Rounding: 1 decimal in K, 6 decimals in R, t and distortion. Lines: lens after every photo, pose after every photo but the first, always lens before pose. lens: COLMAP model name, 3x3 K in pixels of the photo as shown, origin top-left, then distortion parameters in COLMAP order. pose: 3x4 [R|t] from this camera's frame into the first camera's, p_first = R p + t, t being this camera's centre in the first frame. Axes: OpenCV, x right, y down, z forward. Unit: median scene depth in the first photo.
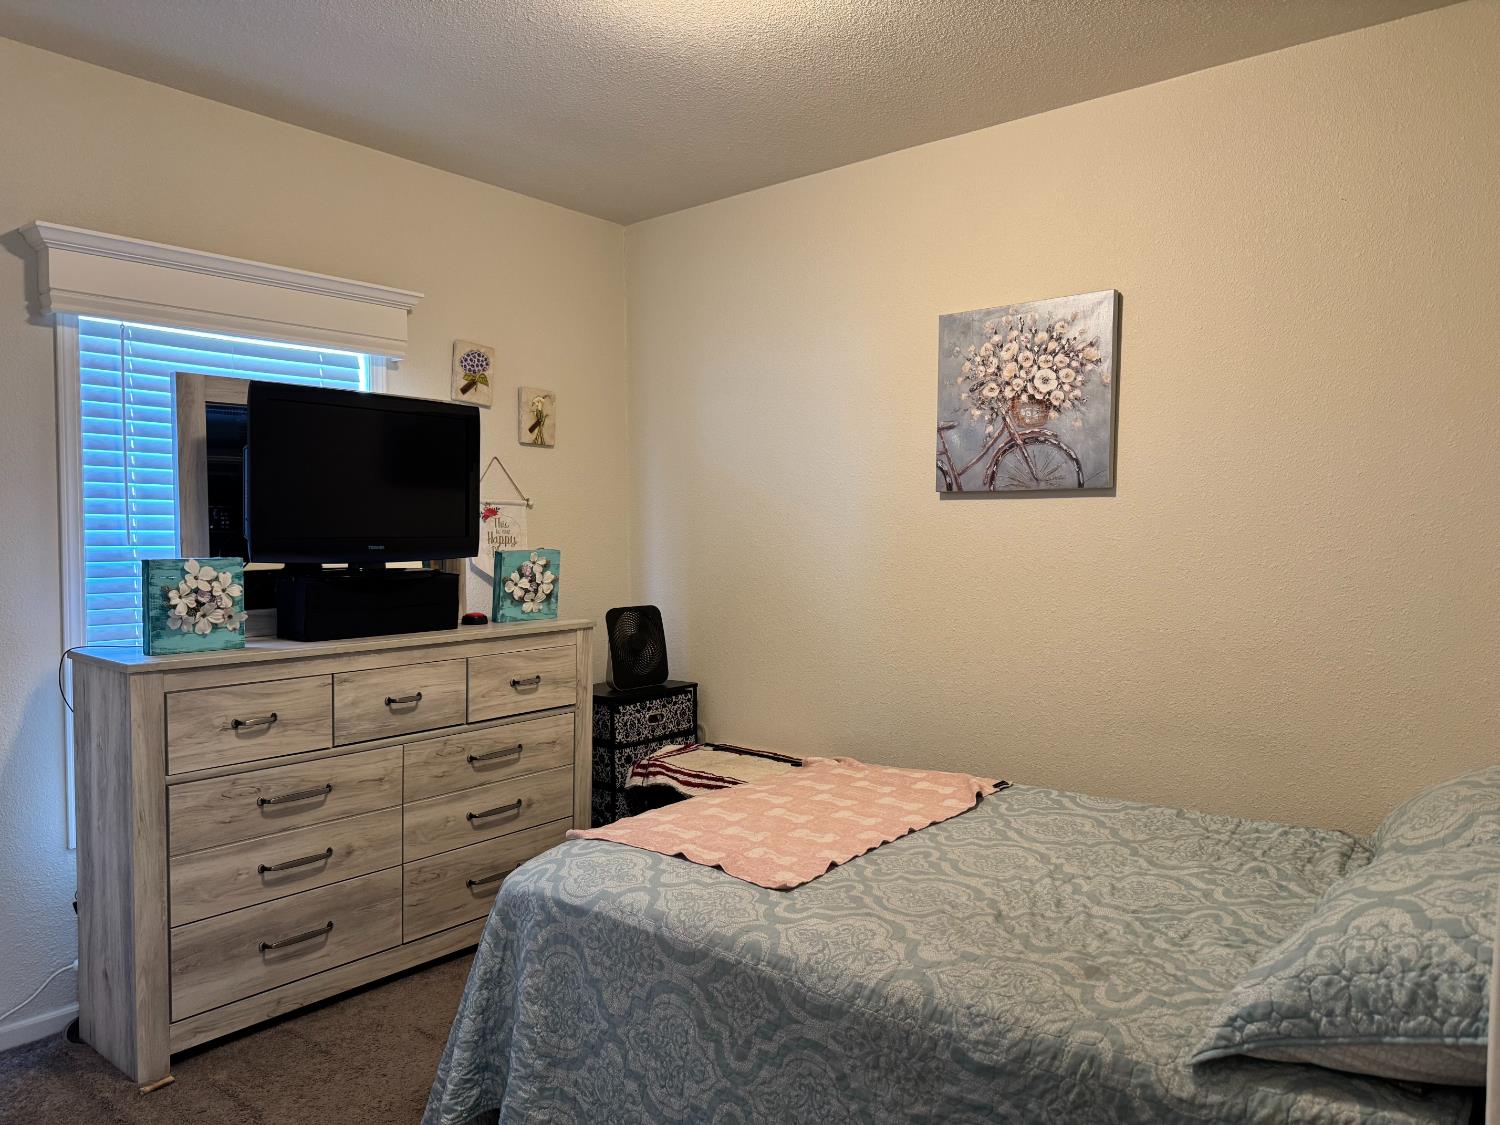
lens RADIAL K [[1048.8, 0, 754.5], [0, 1048.8, 560.7], [0, 0, 1]] dist [0.108941, -0.185757]
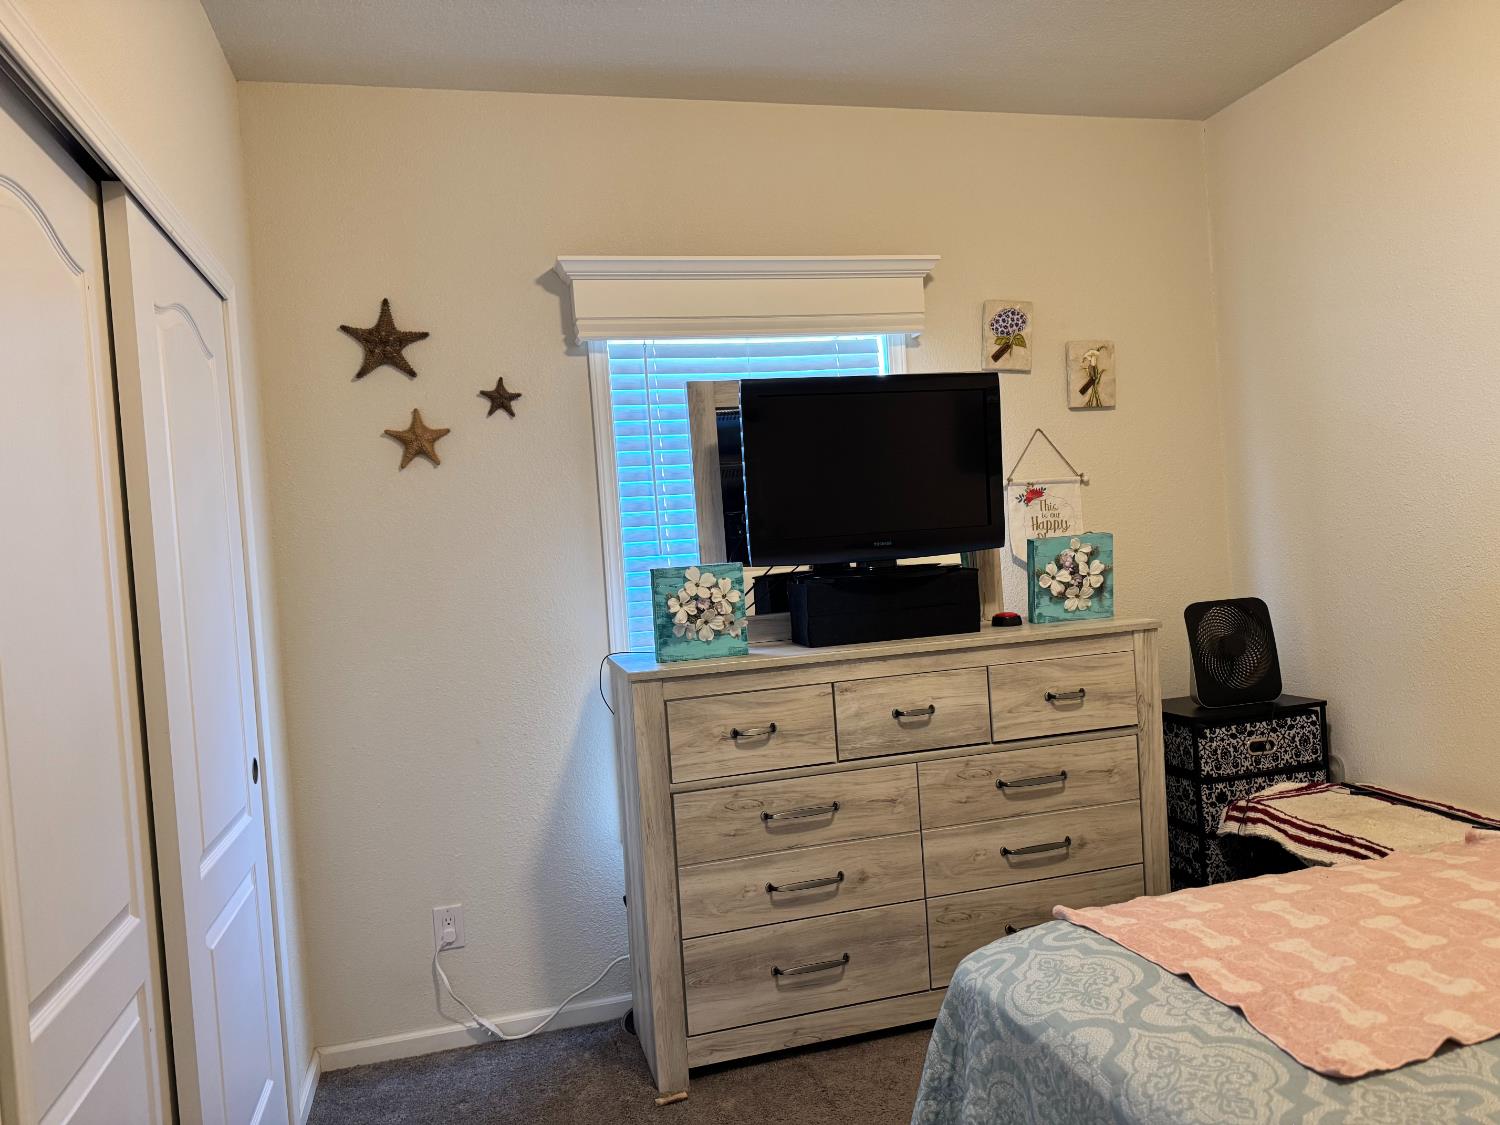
lens RADIAL K [[1048.8, 0, 754.5], [0, 1048.8, 560.7], [0, 0, 1]] dist [0.108941, -0.185757]
pose [[0.807485, -0.043194, -0.588304, 0.088178], [0.051466, 0.998671, -0.002684, -0.000959], [0.587638, -0.028111, 0.808635, 0.212955]]
